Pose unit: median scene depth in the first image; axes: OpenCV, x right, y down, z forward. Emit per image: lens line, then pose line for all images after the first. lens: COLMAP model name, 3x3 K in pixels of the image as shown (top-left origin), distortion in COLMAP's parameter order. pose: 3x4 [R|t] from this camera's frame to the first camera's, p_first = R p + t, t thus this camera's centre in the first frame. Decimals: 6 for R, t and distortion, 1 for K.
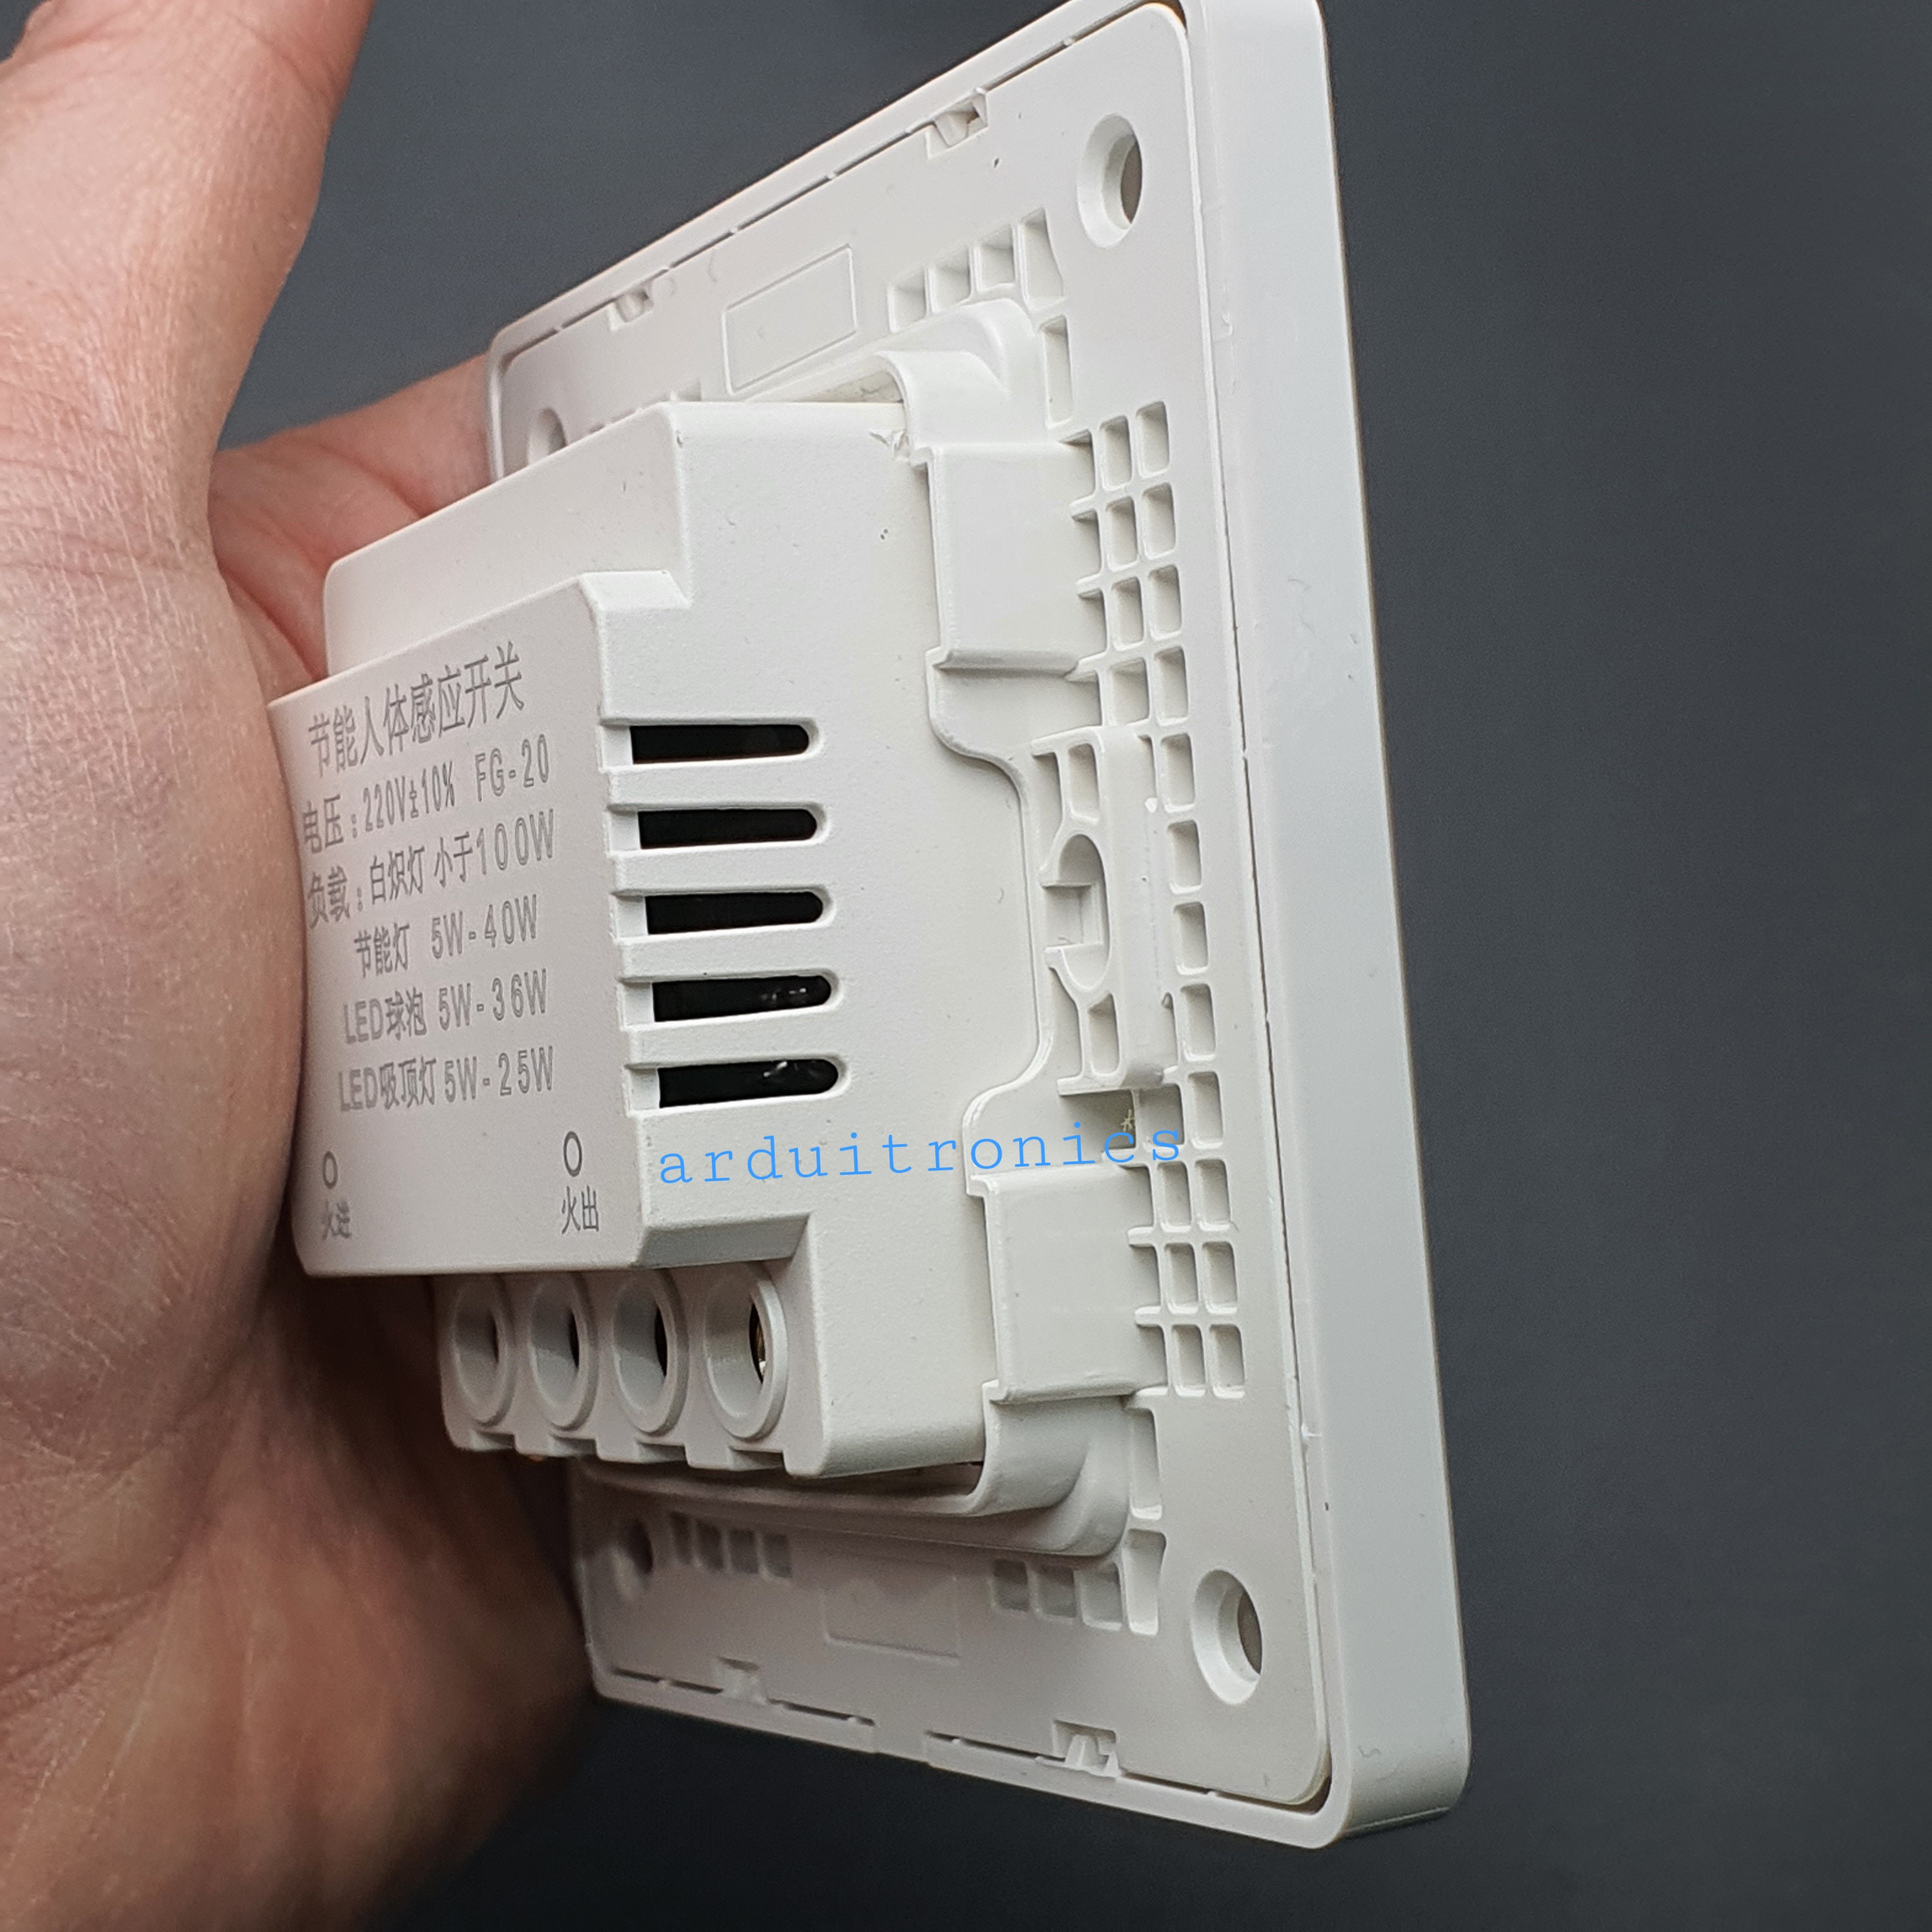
lens RADIAL K [[3988.1, 0, 963.2], [0, 3988.1, 958.6], [0, 0, 1]] dist [0.246571, 0.000000]
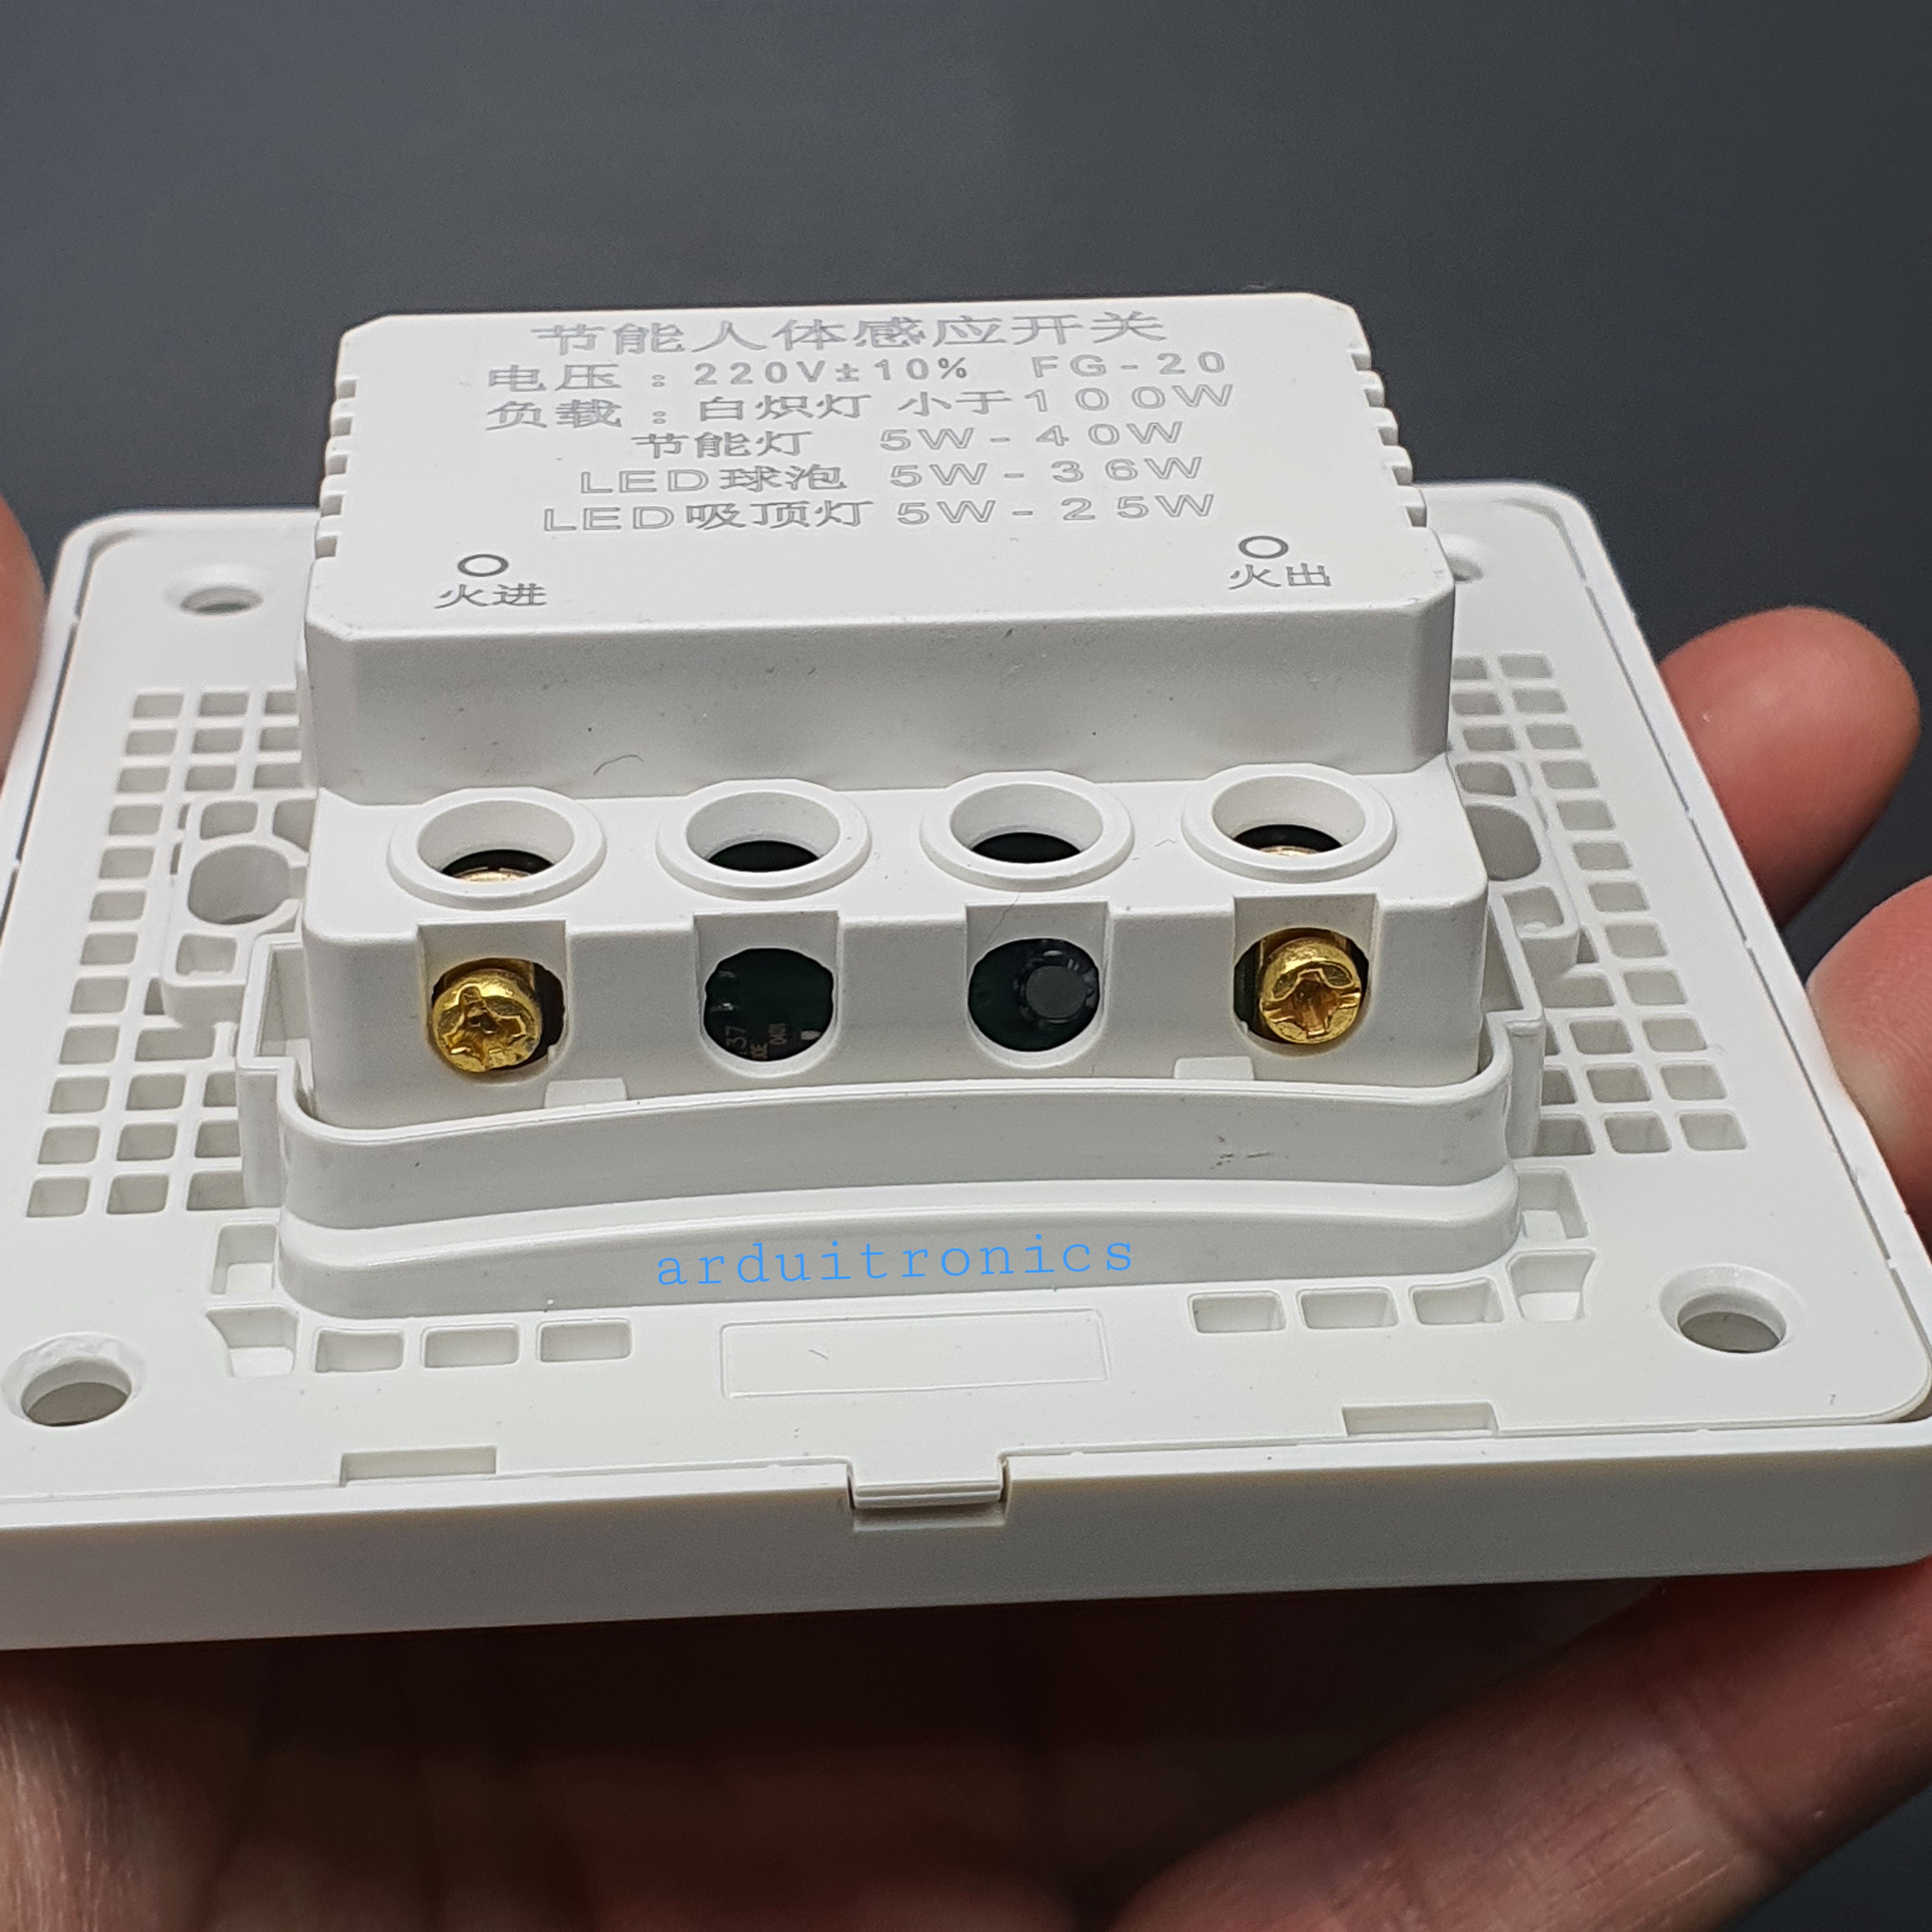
lens RADIAL K [[3988.1, 0, 954.8], [0, 3988.1, 969.8], [0, 0, 1]] dist [0.246571, 0.000000]
pose [[0.478224, 0.758292, 0.443051, -0.429979], [-0.008753, 0.508568, -0.860977, 0.821830], [-0.878194, 0.407862, 0.249846, 0.810037]]
